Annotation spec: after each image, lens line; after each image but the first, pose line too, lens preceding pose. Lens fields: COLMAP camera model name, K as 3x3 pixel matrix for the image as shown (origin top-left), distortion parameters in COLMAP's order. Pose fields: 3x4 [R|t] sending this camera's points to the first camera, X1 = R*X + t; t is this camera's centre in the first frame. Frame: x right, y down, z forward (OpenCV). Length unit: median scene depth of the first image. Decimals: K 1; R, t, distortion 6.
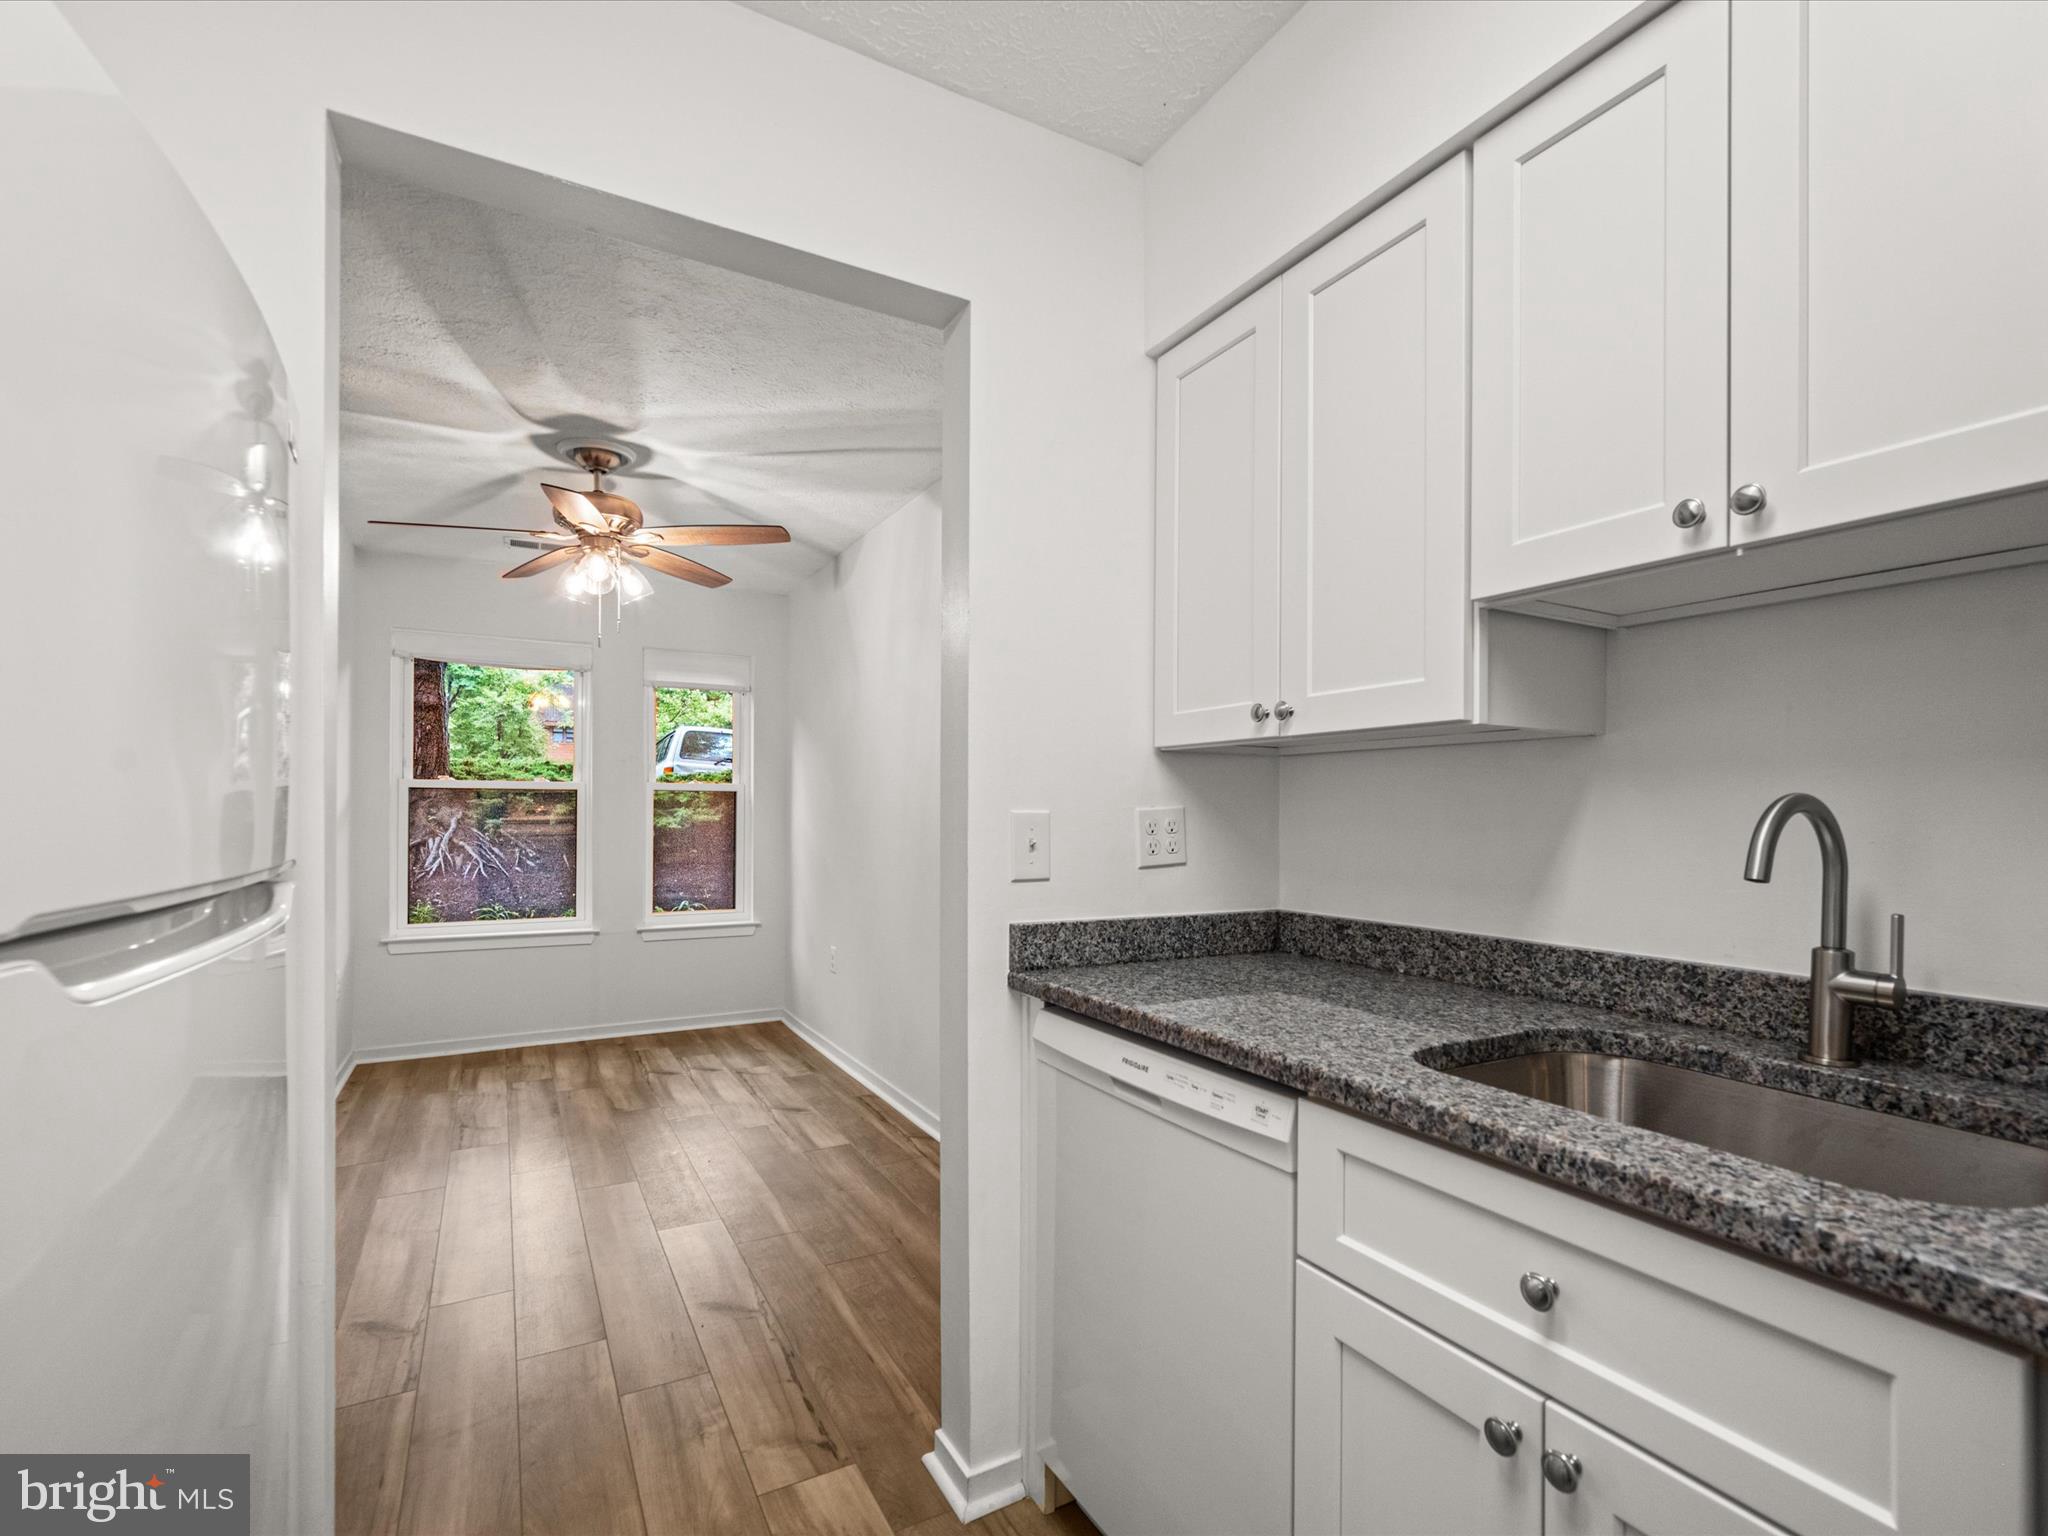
lens RADIAL K [[957.8, 0, 1043.2], [0, 957.8, 803.5], [0, 0, 1]] dist [0.003196, 0.000092]
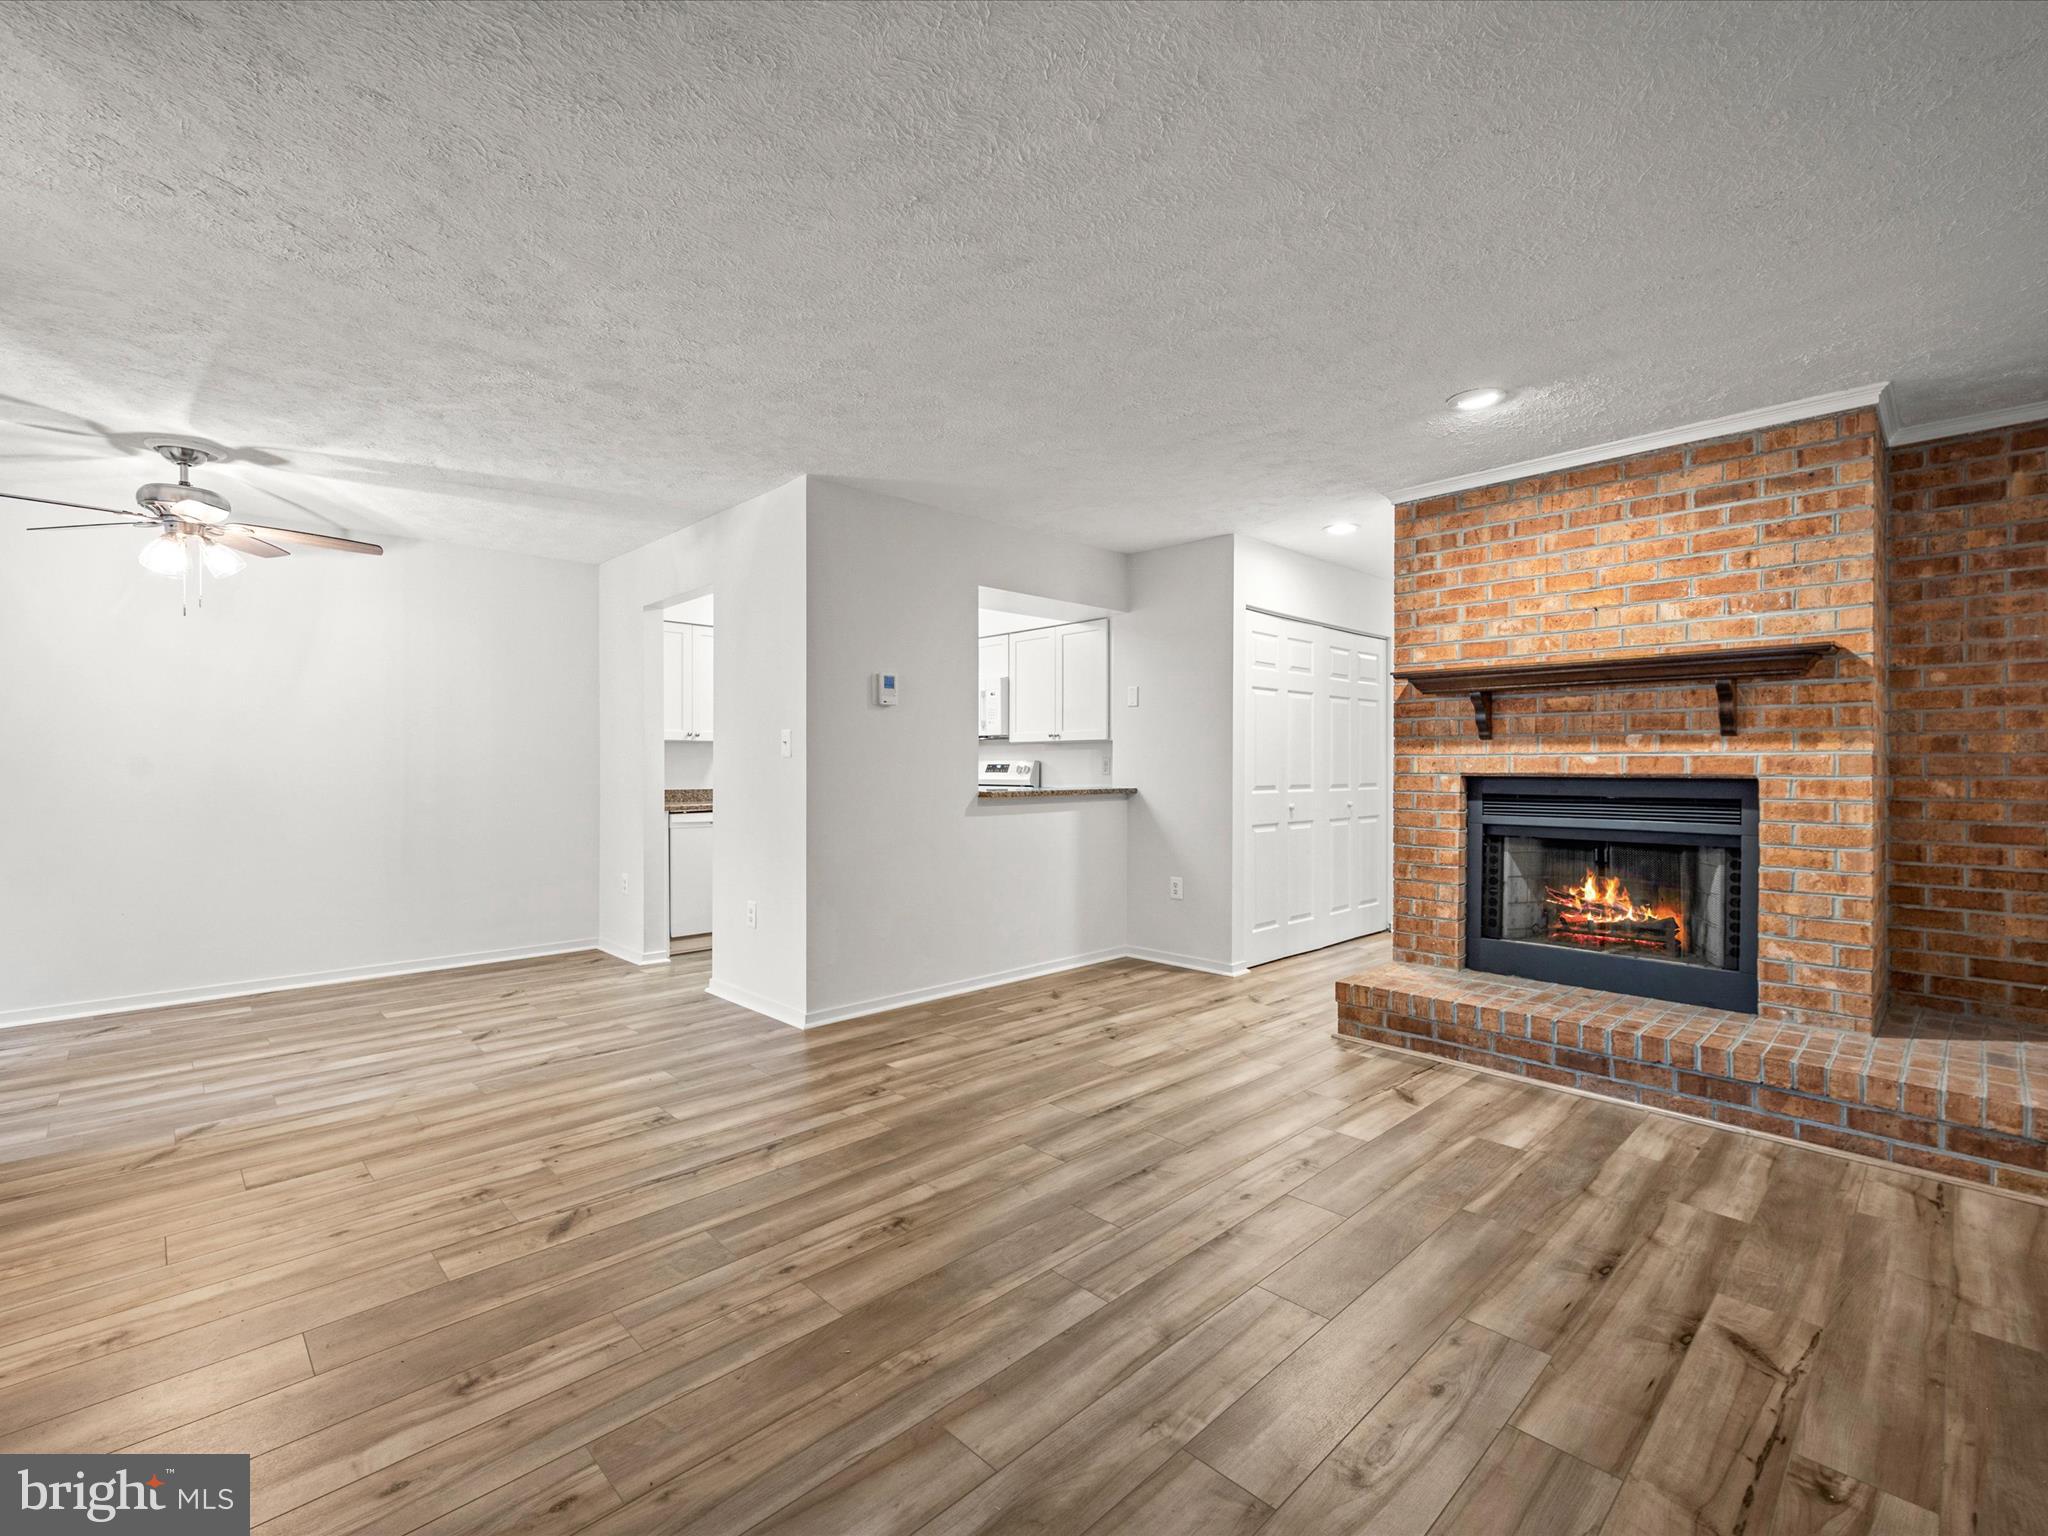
lens RADIAL K [[923.3, 0, 1025.2], [0, 923.3, 769.0], [0, 0, 1]] dist [-0.001032, -0.000381]
pose [[-0.245977, -0.008075, 0.969242, -1.302256], [-0.005240, 0.999962, 0.007001, 0.007970], [-0.969261, -0.003357, -0.246010, 0.204919]]
